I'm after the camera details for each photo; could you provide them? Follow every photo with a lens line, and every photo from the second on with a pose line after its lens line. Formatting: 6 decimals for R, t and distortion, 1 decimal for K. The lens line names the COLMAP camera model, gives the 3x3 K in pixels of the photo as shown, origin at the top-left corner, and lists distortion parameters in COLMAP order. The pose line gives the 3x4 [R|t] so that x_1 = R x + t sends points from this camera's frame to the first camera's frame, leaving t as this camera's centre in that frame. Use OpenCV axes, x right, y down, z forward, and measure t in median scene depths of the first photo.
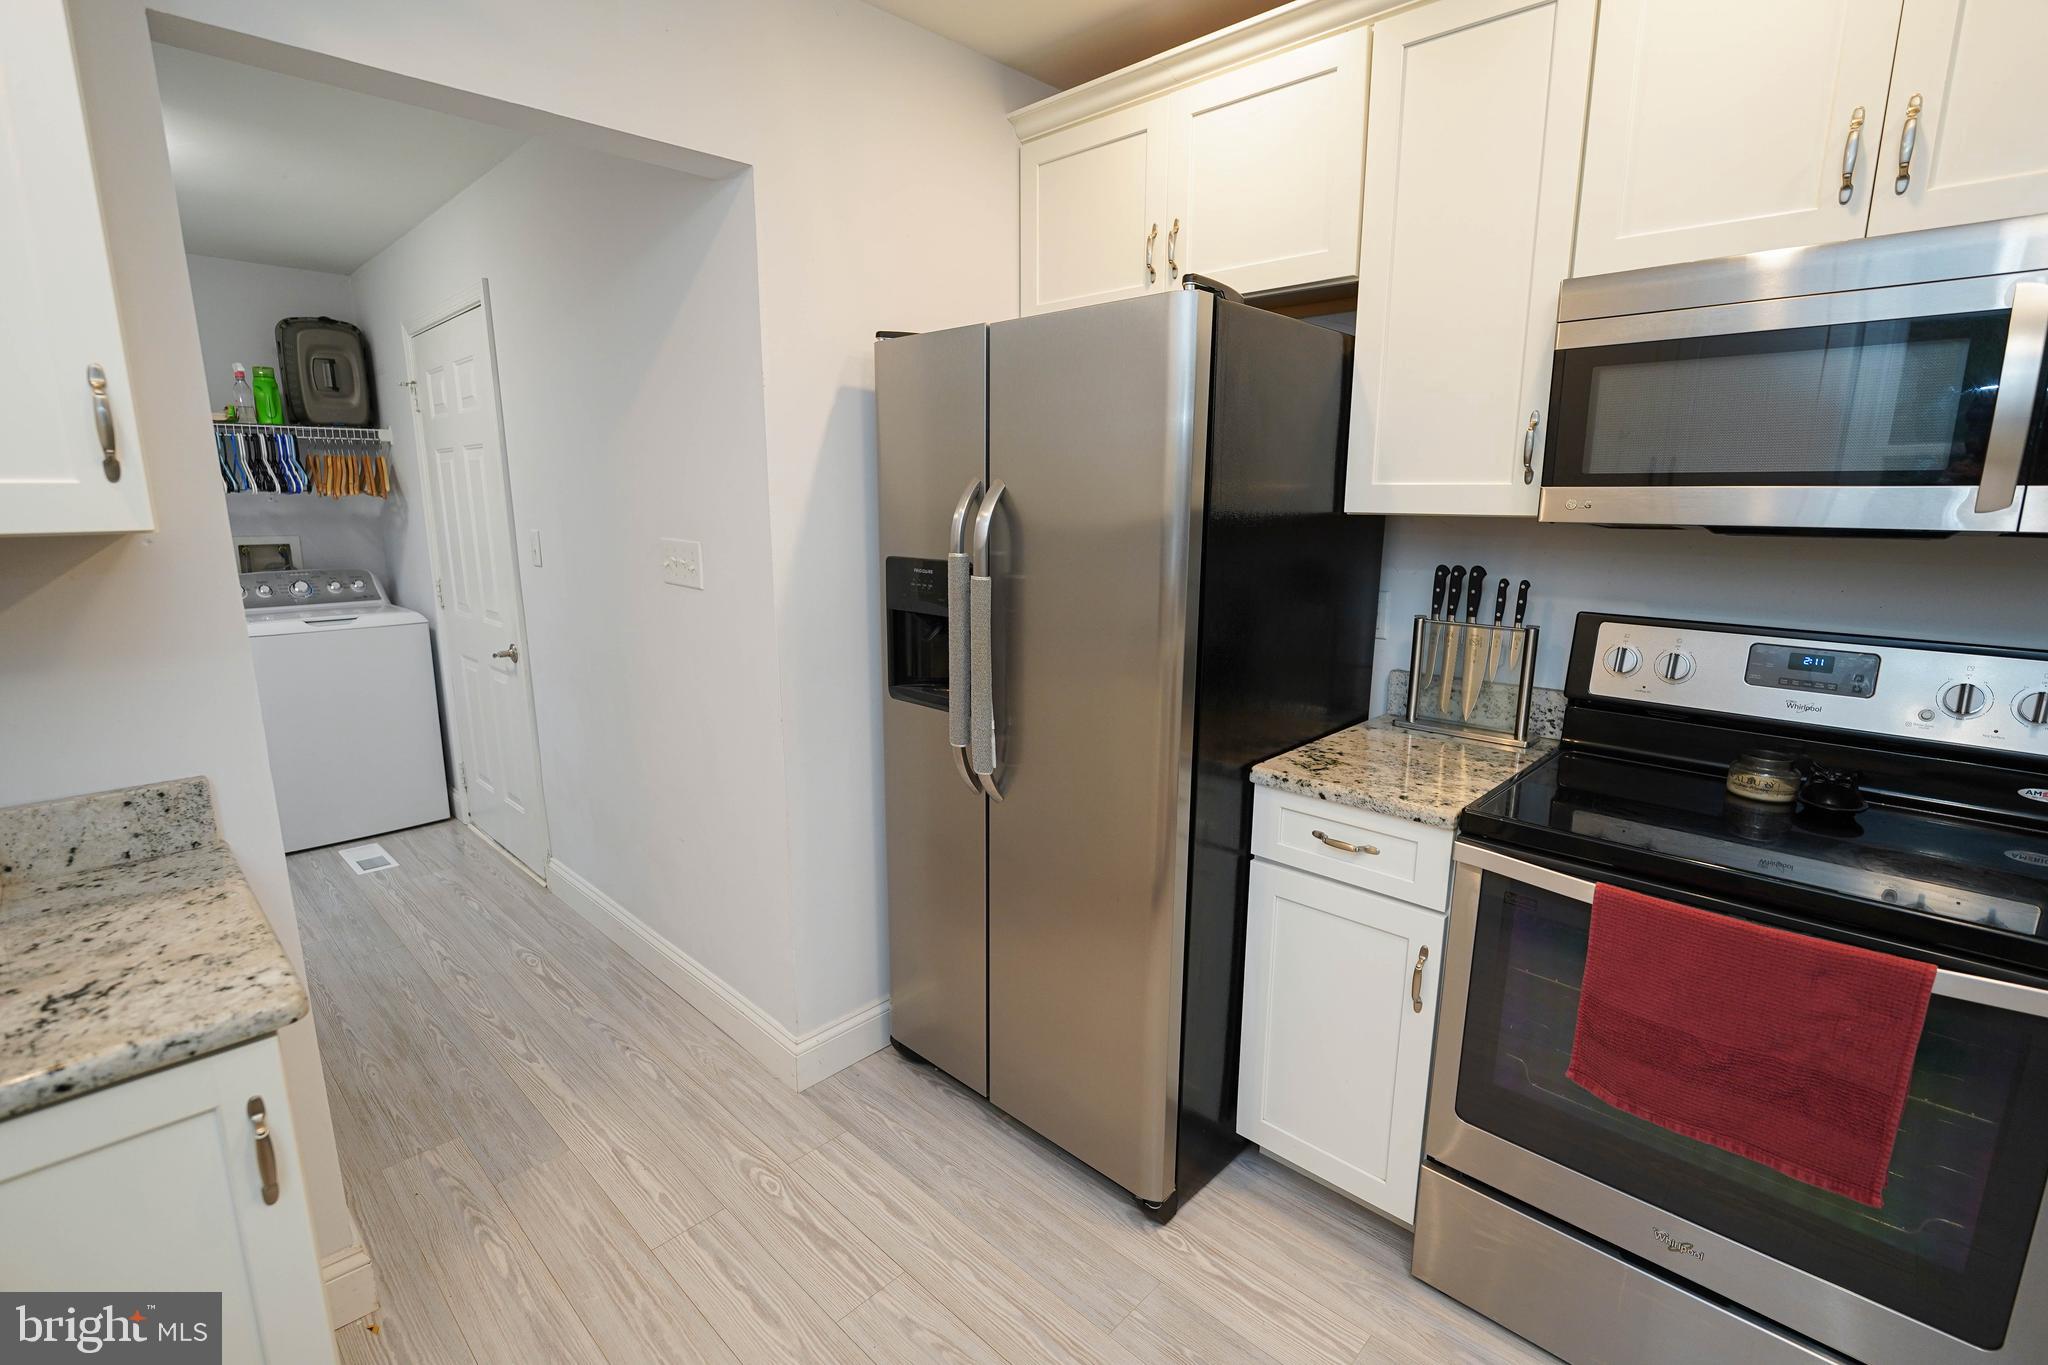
lens RADIAL K [[932.0, 0, 1028.7], [0, 932.0, 687.4], [0, 0, 1]] dist [-0.018027, 0.001380]
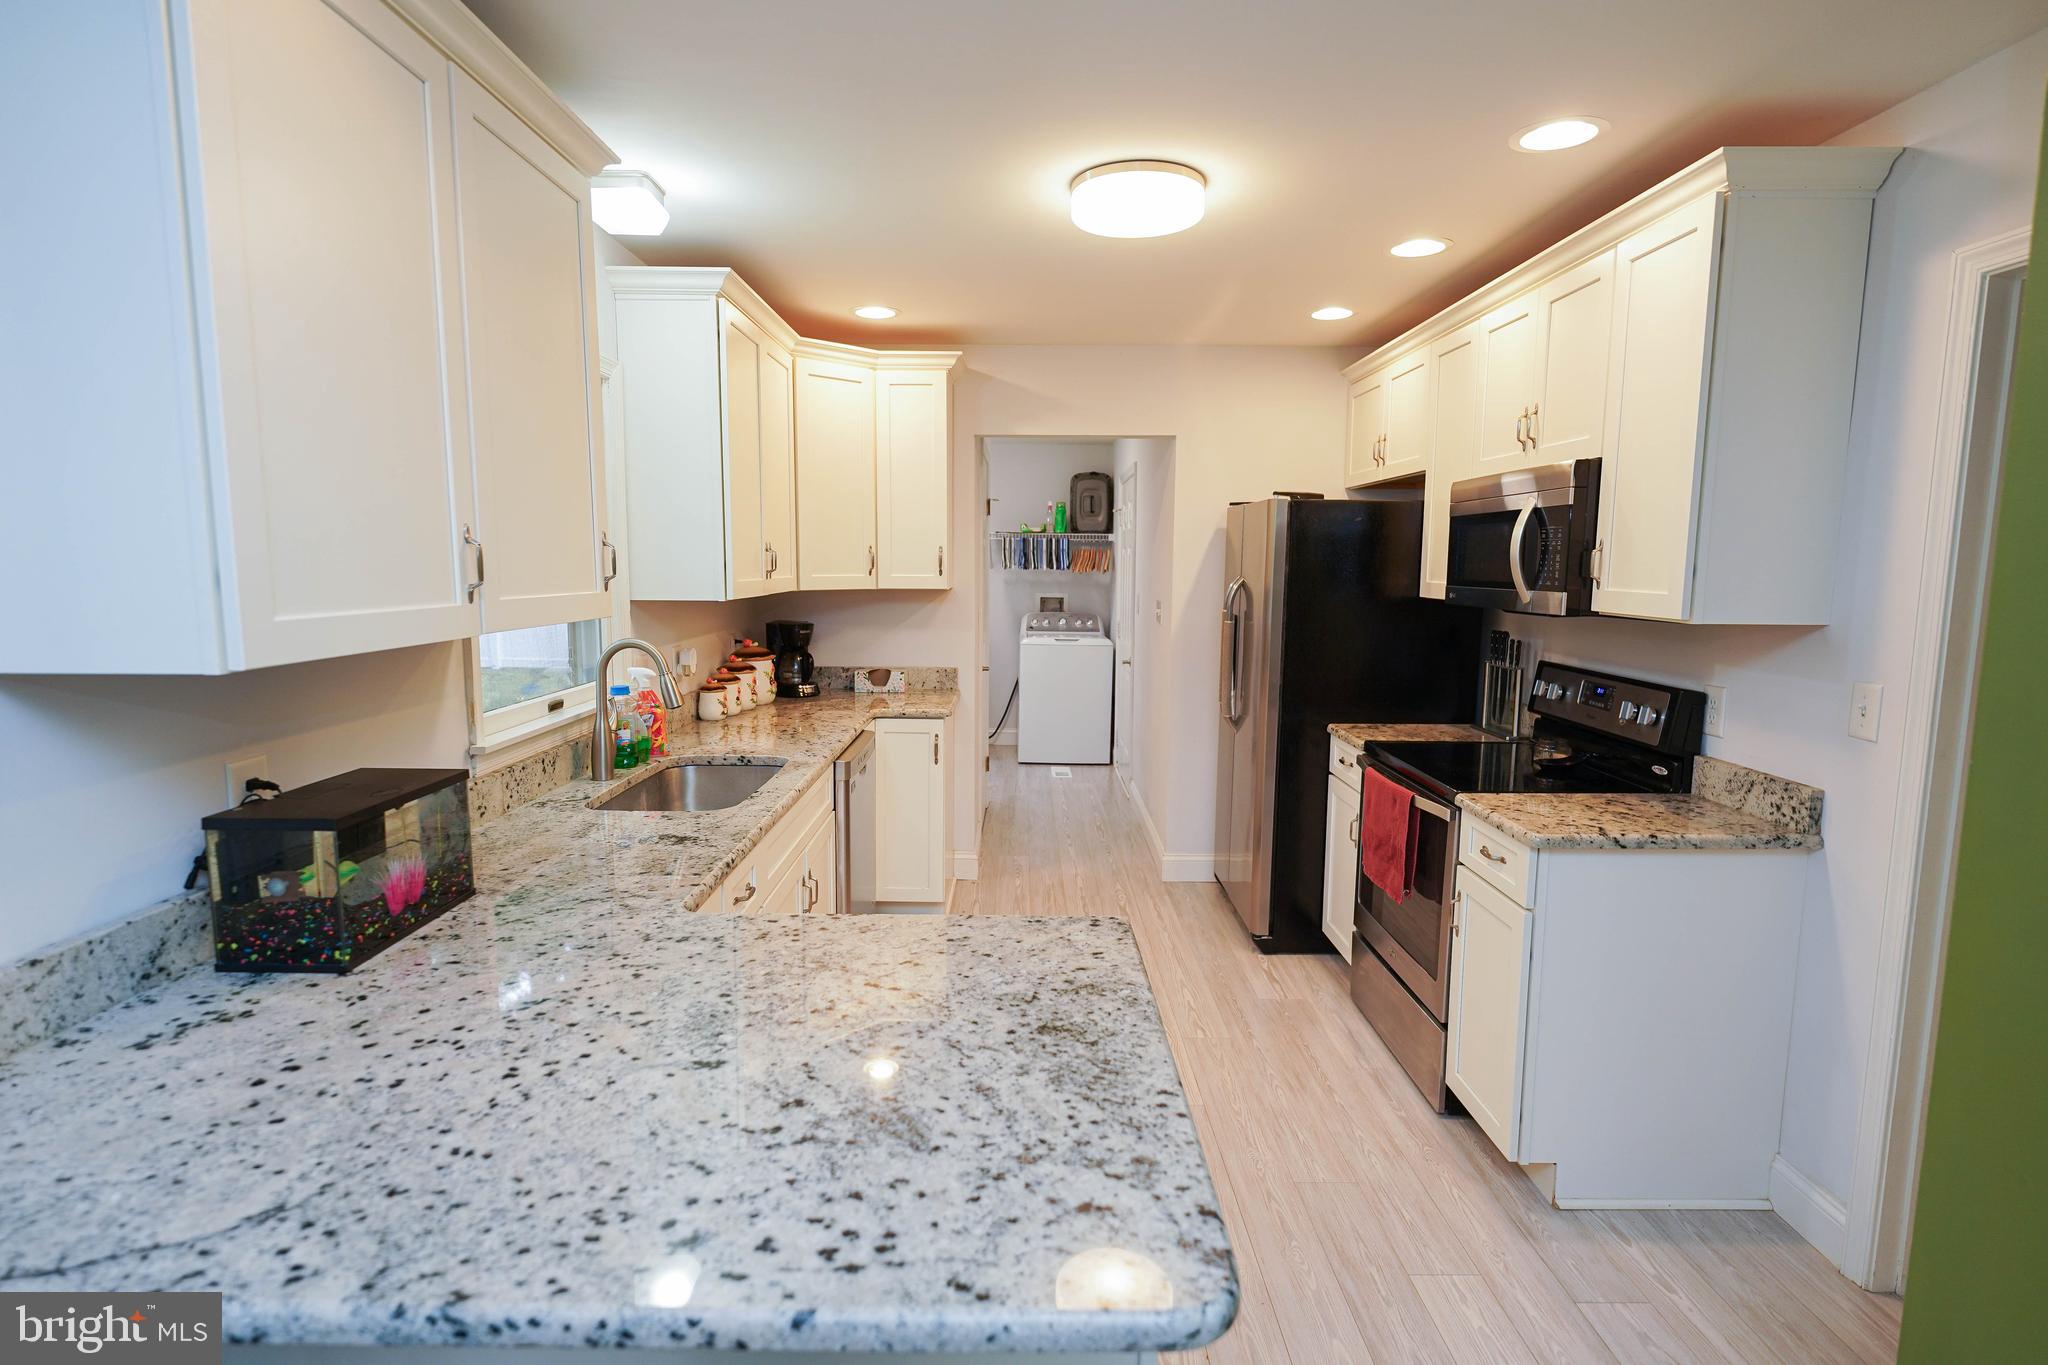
lens RADIAL K [[1004.8, 0, 1031.9], [0, 1004.8, 677.2], [0, 0, 1]] dist [-0.007701, -0.000611]
pose [[0.702606, 0.087787, -0.706143, 1.297096], [-0.152516, 0.987877, -0.028941, 0.146096], [0.695042, 0.128032, 0.707477, -0.943400]]
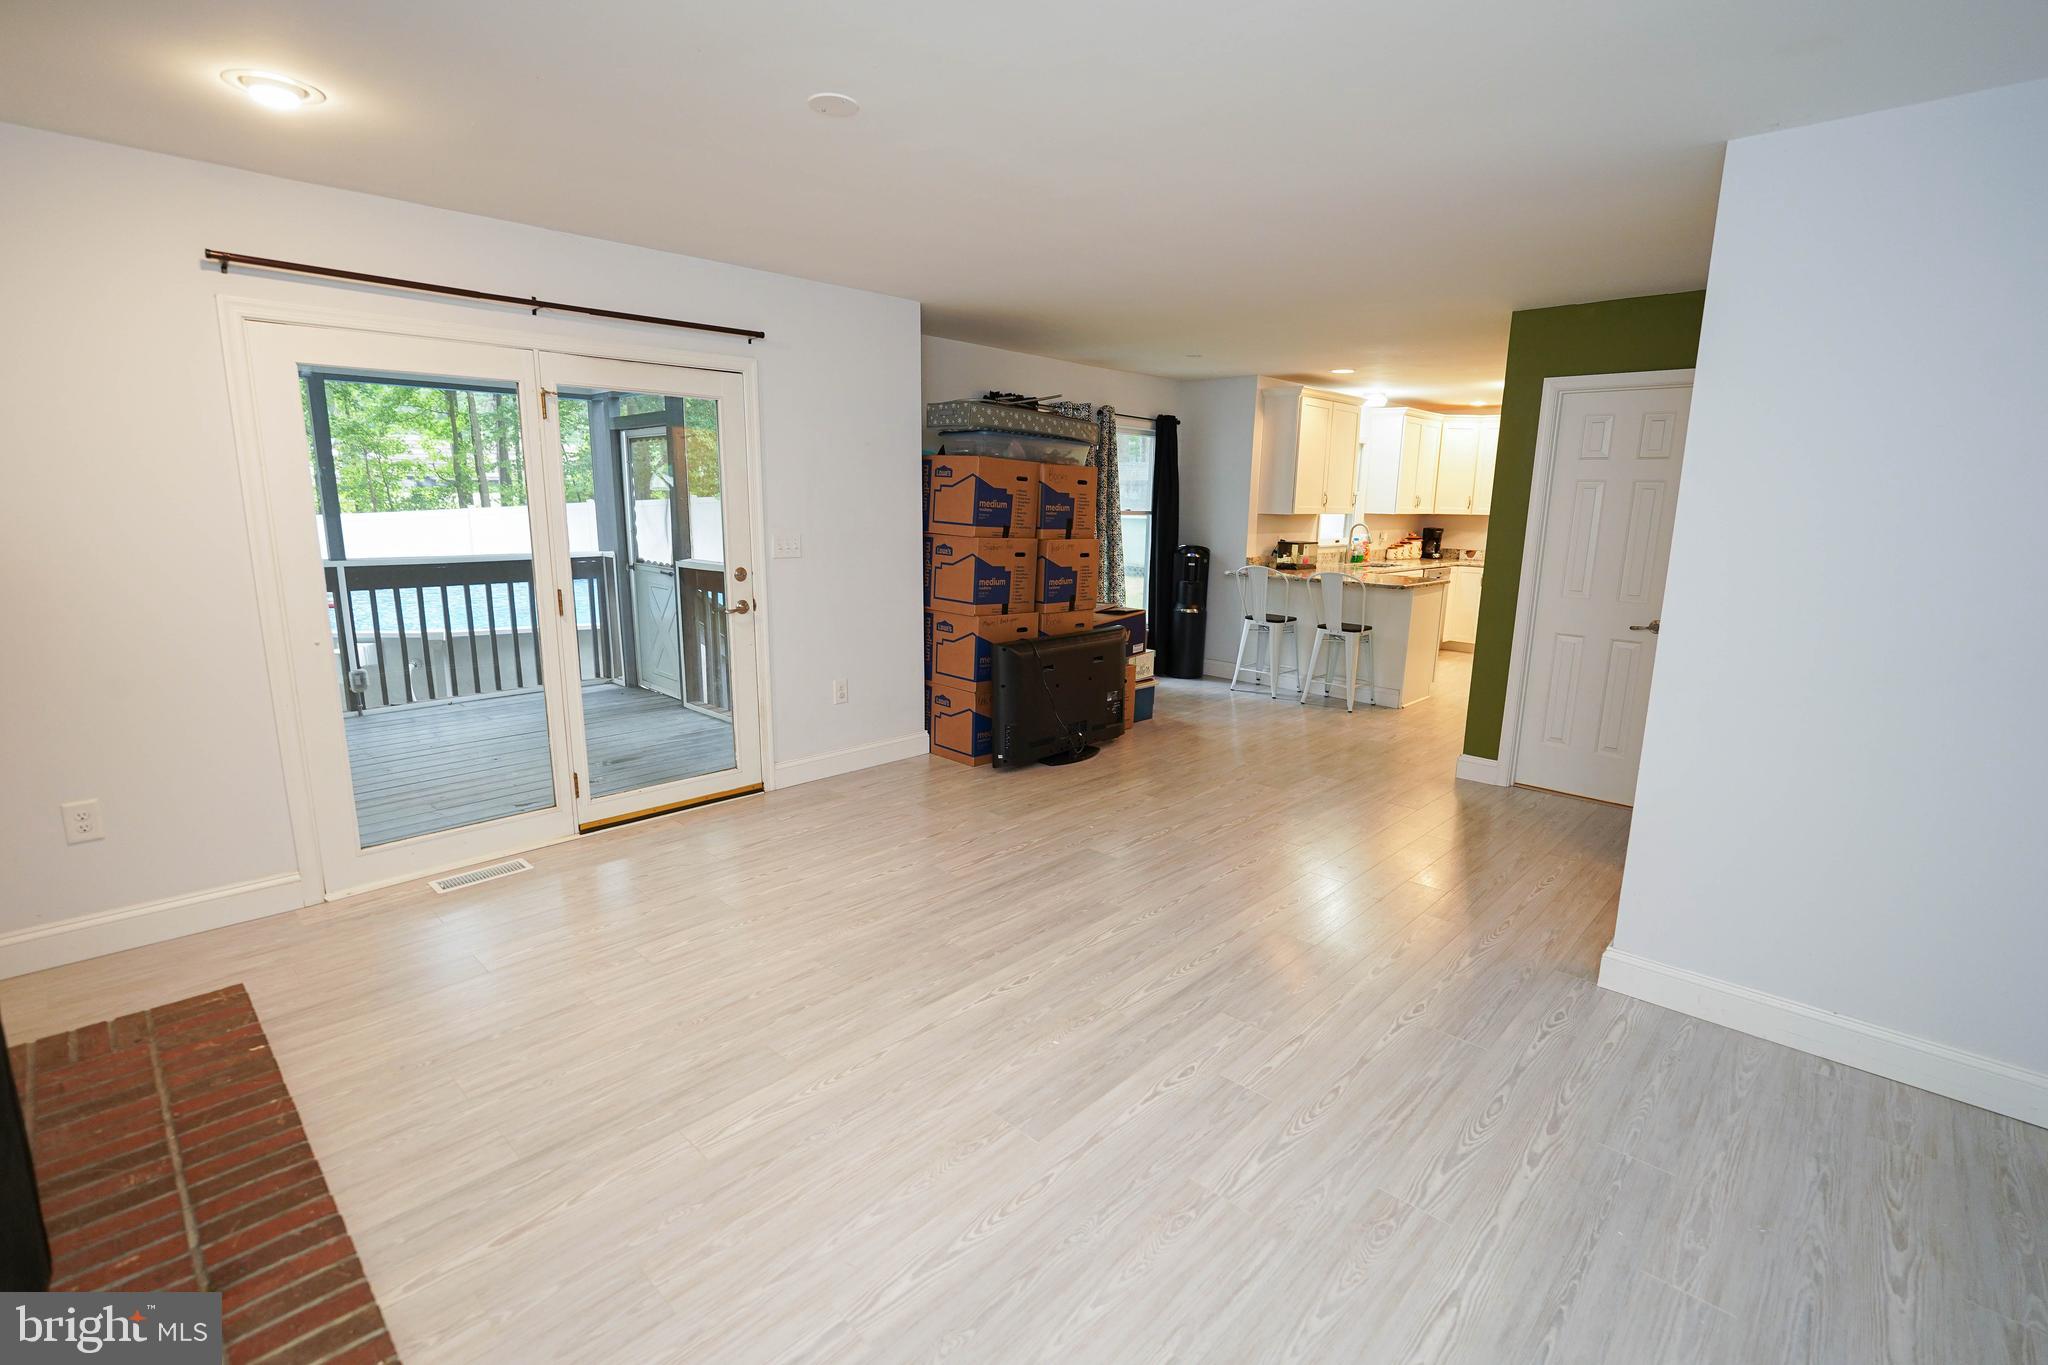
lens RADIAL K [[932.0, 0, 1032.1], [0, 932.0, 681.7], [0, 0, 1]] dist [-0.018027, 0.001380]
pose [[0.001275, 0.204882, -0.978786, 4.768449], [-0.223472, 0.954092, 0.199421, 0.341983], [0.974709, 0.218477, 0.047002, -2.037726]]
